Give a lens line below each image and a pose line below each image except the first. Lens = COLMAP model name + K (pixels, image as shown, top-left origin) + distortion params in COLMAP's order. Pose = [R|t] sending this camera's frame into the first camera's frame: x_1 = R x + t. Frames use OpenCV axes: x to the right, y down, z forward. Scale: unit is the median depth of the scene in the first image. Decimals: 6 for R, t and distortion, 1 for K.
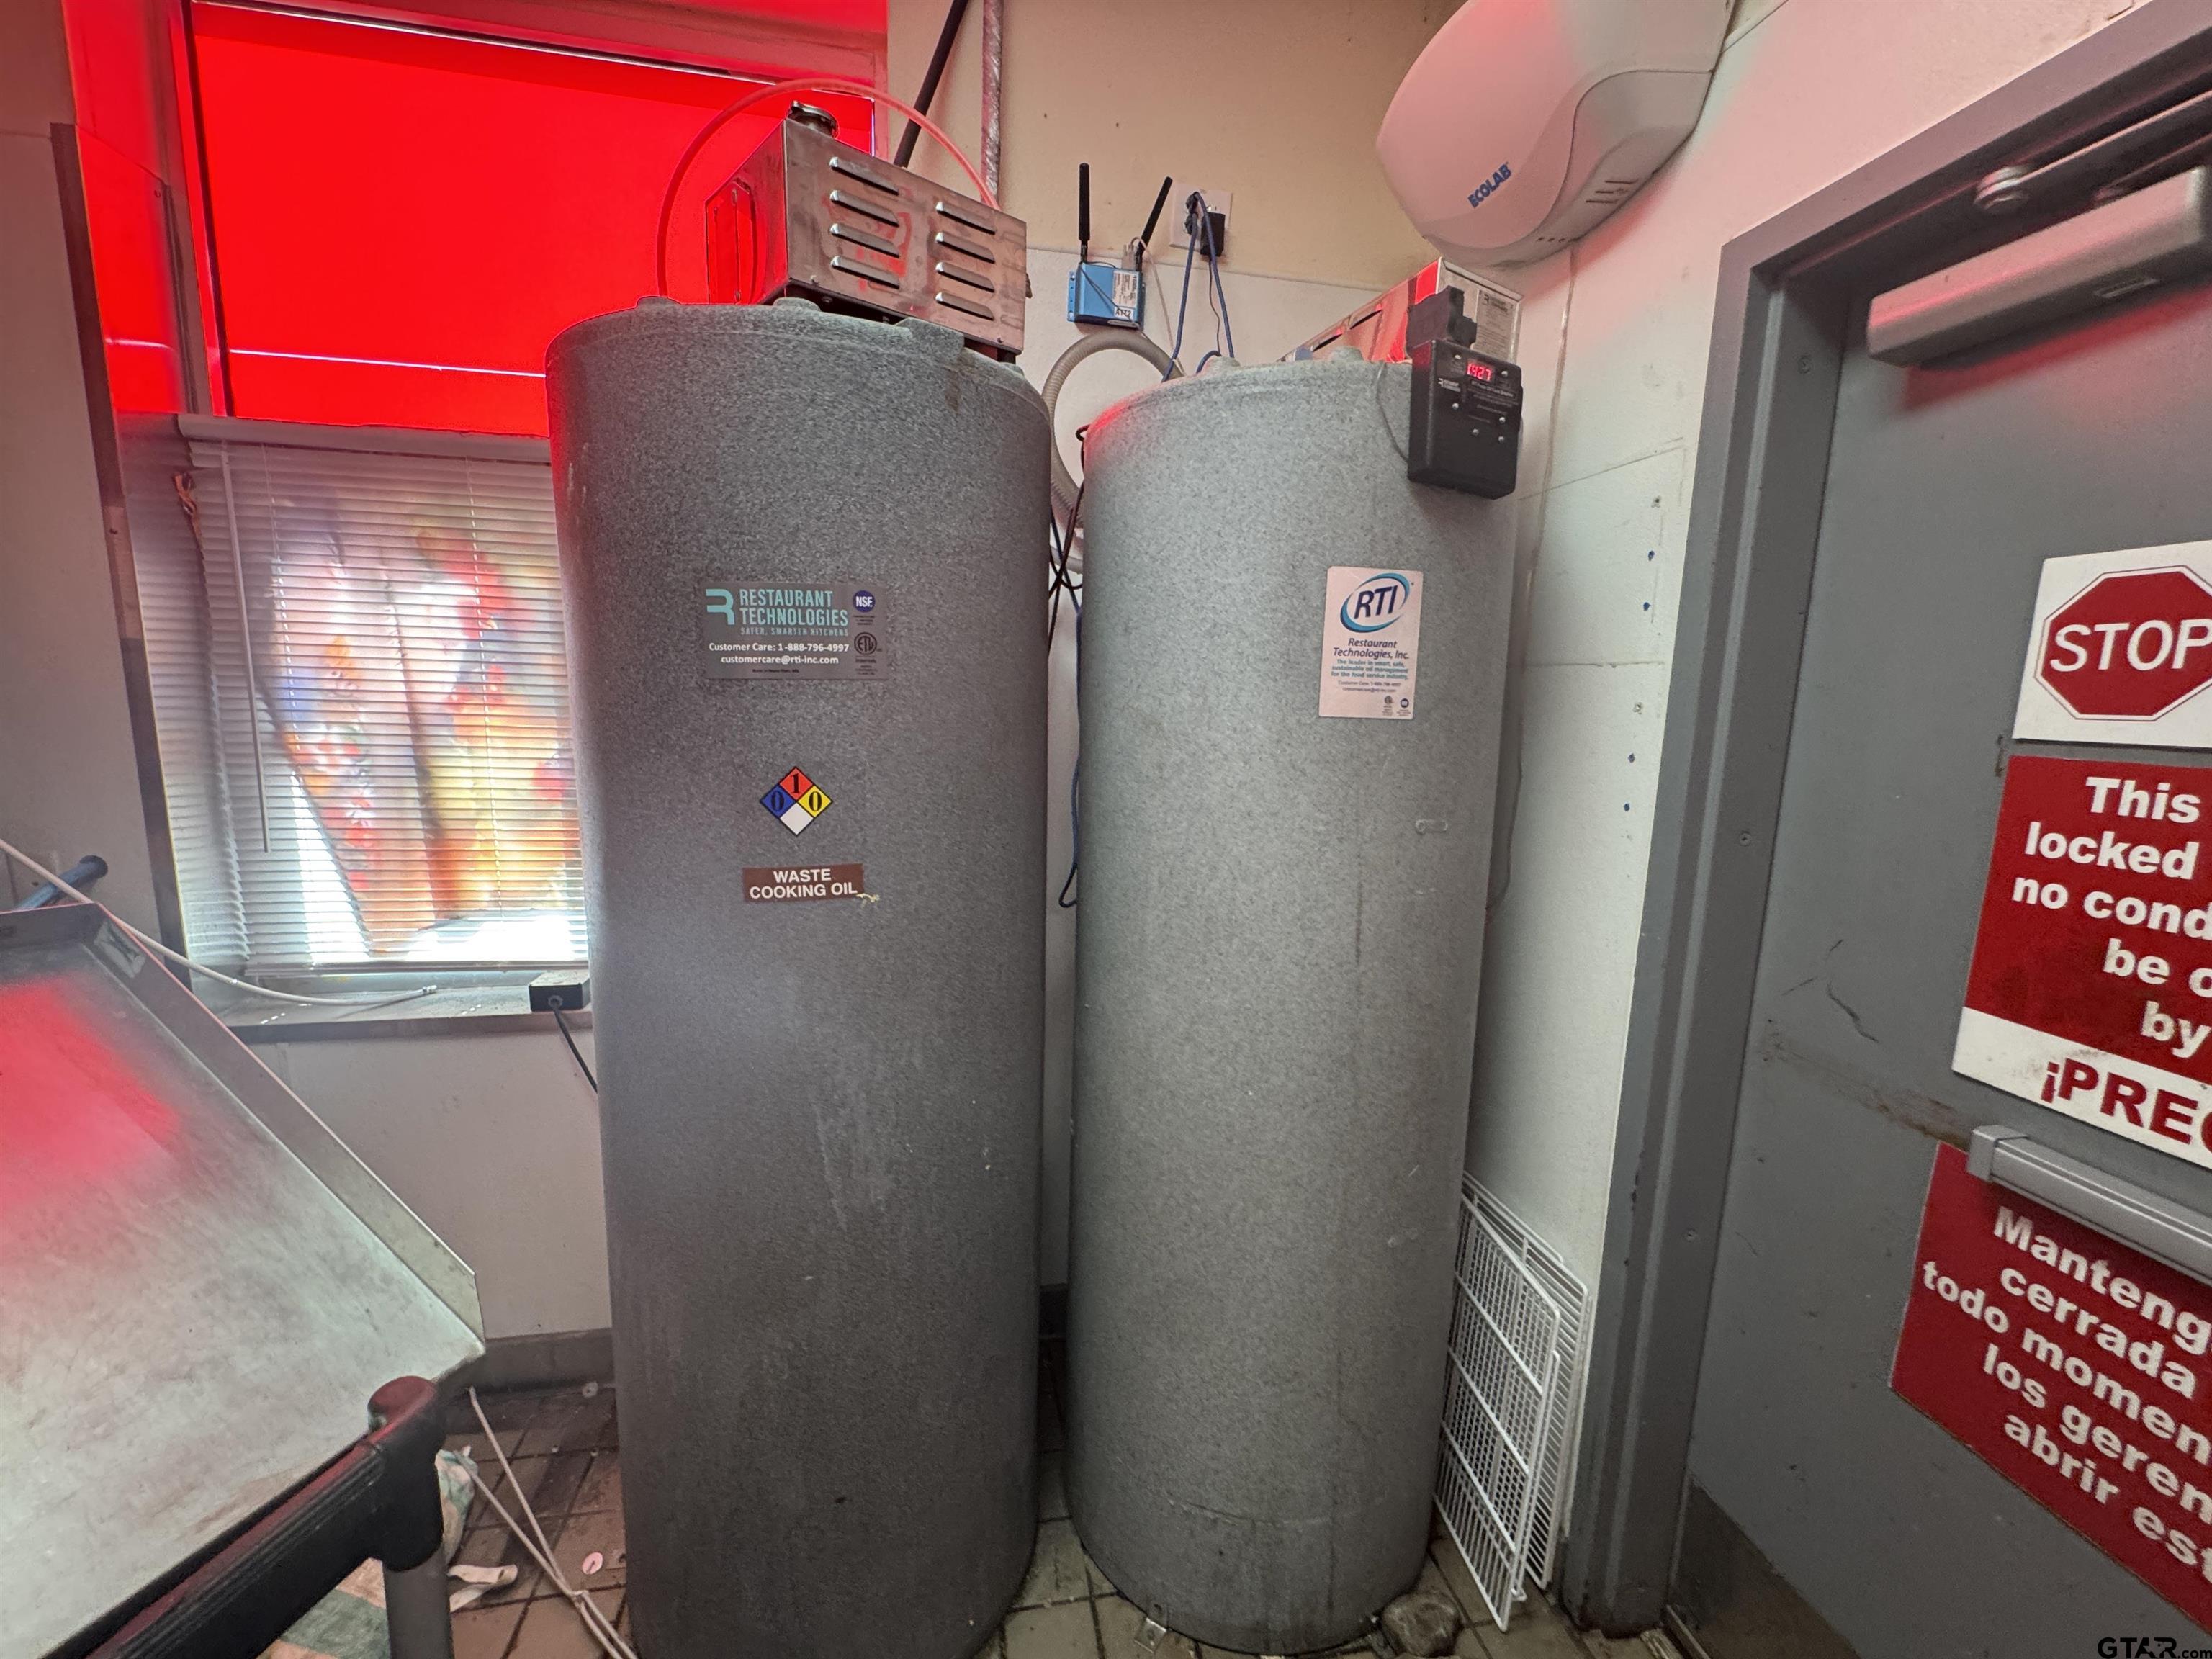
lens RADIAL K [[886.9, 0, 1109.7], [0, 886.9, 827.8], [0, 0, 1]] dist [-0.003442, 0.000071]
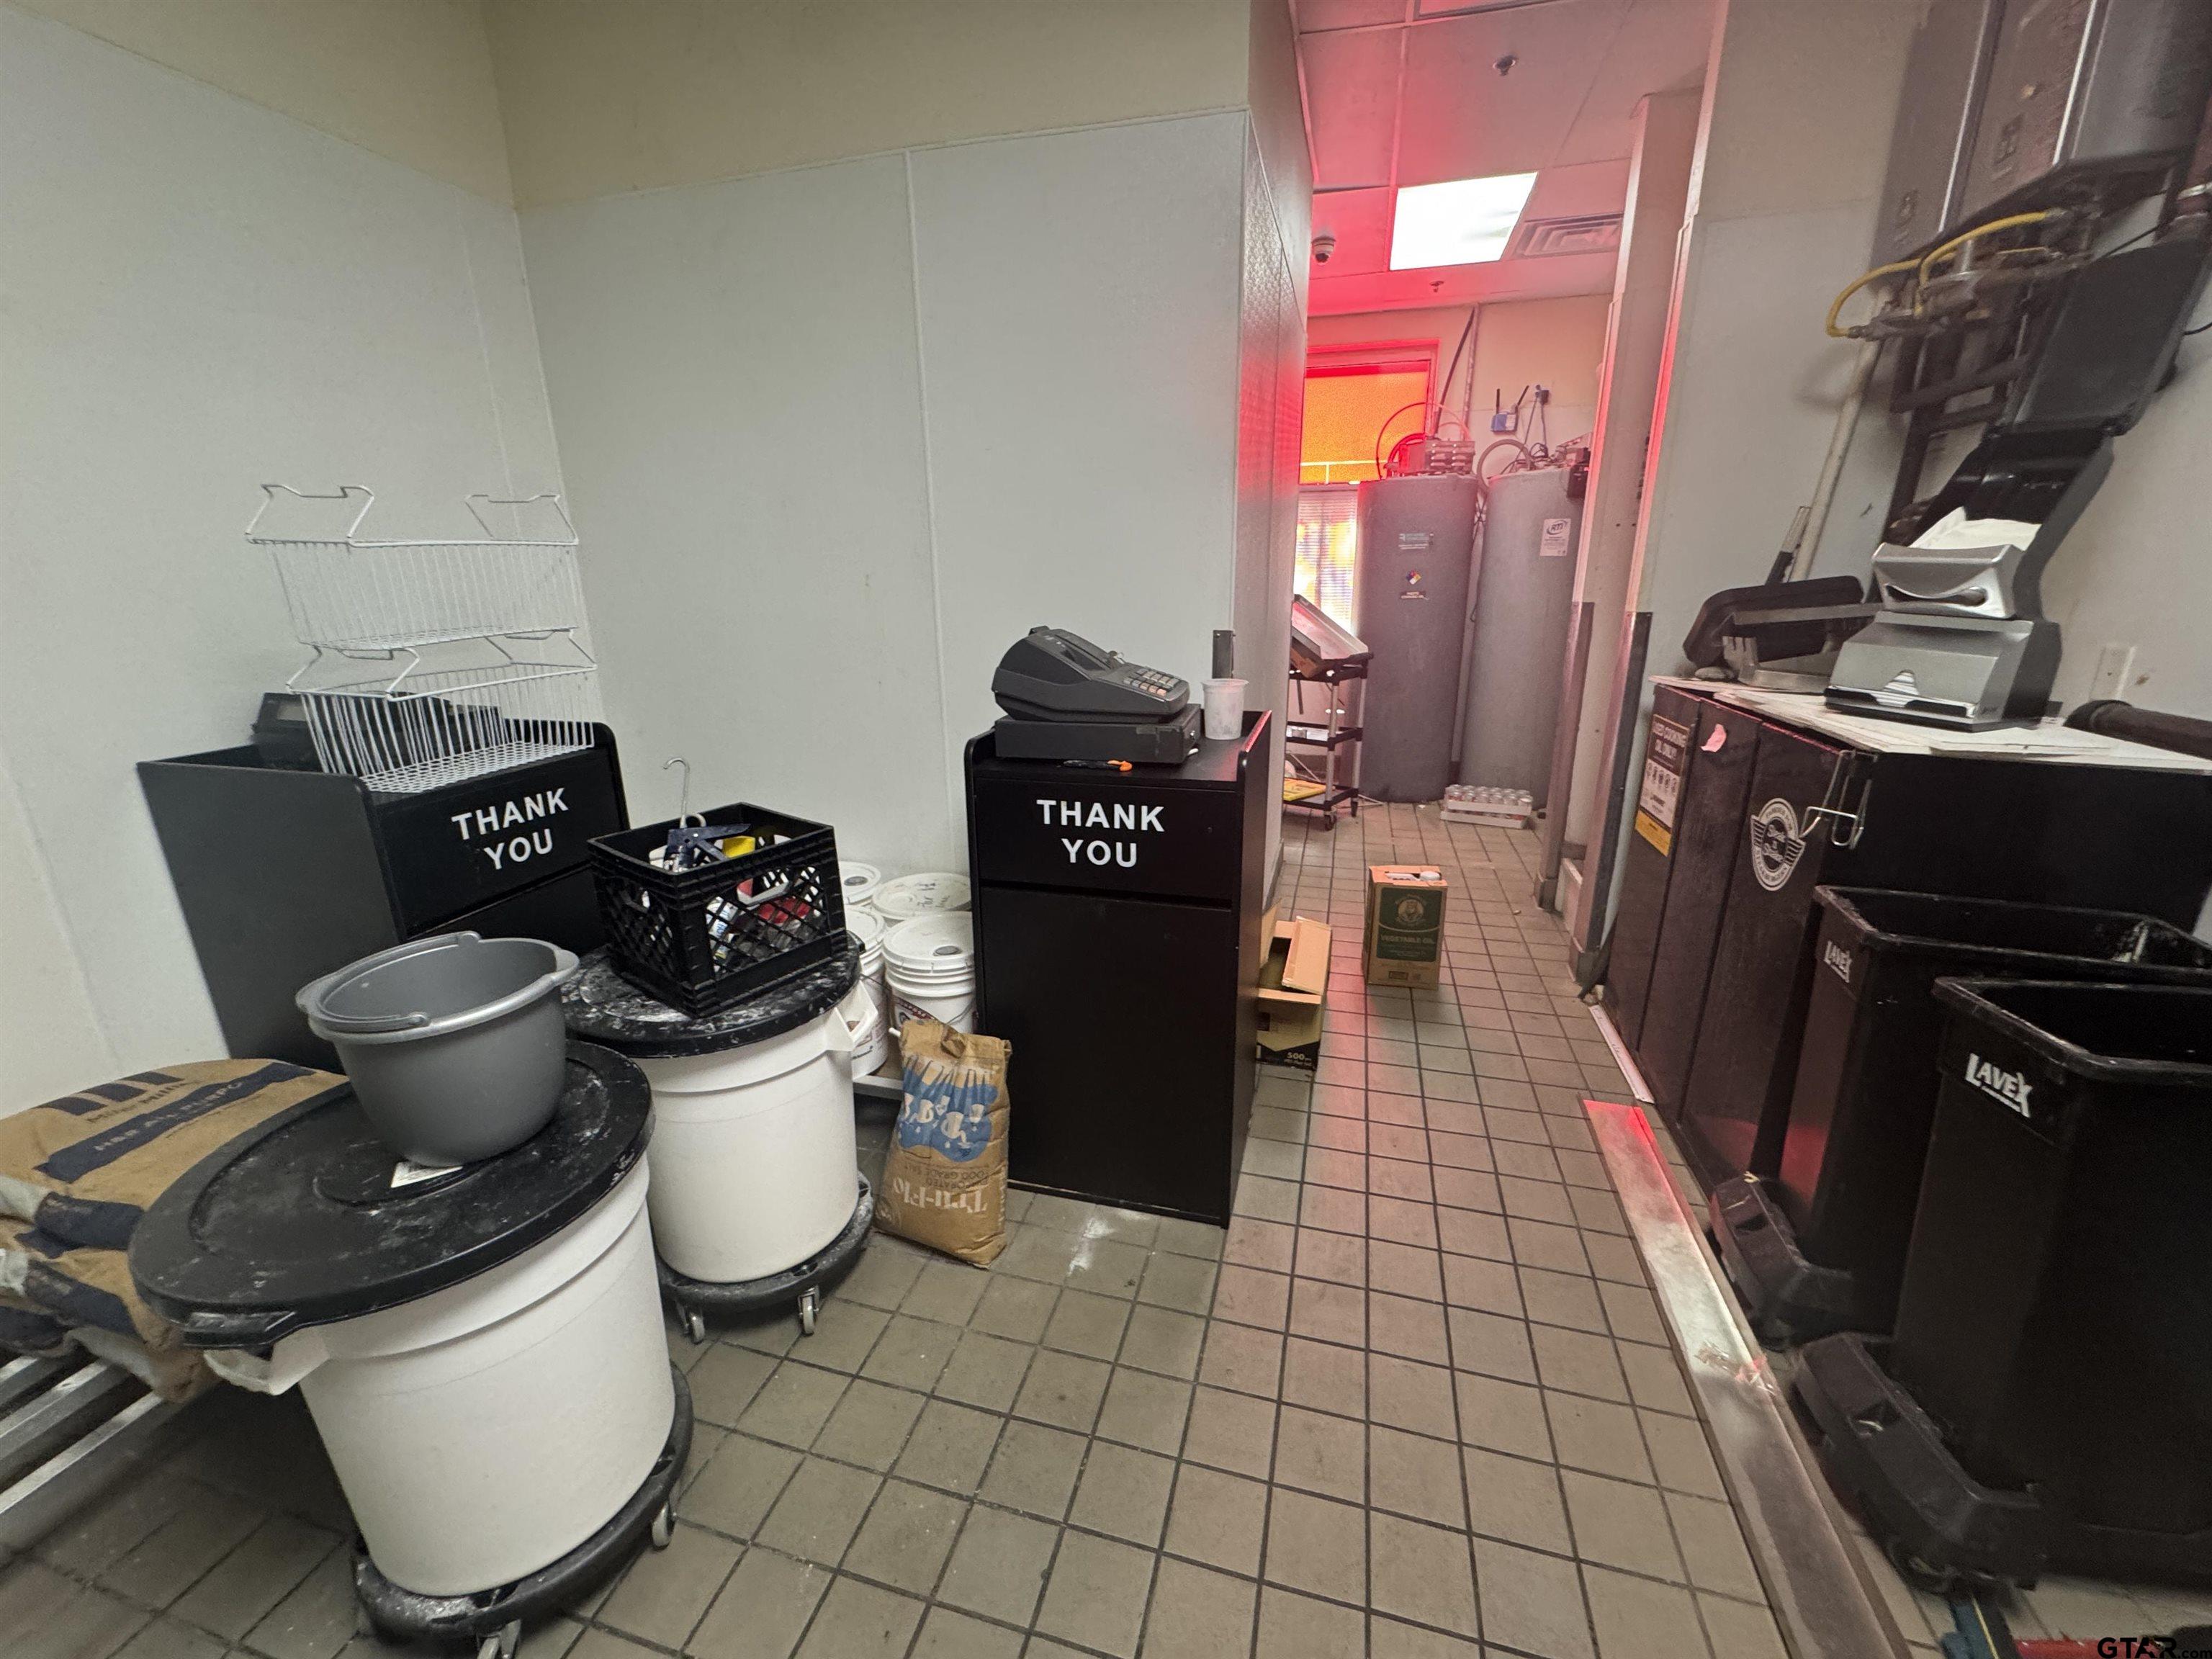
lens RADIAL K [[886.9, 0, 1099.5], [0, 886.9, 836.4], [0, 0, 1]] dist [-0.003442, 0.000071]
pose [[0.898836, 0.095274, -0.427806, 0.194877], [-0.038909, 0.989579, 0.138634, 0.479390], [0.436556, -0.107964, 0.893176, -2.647512]]
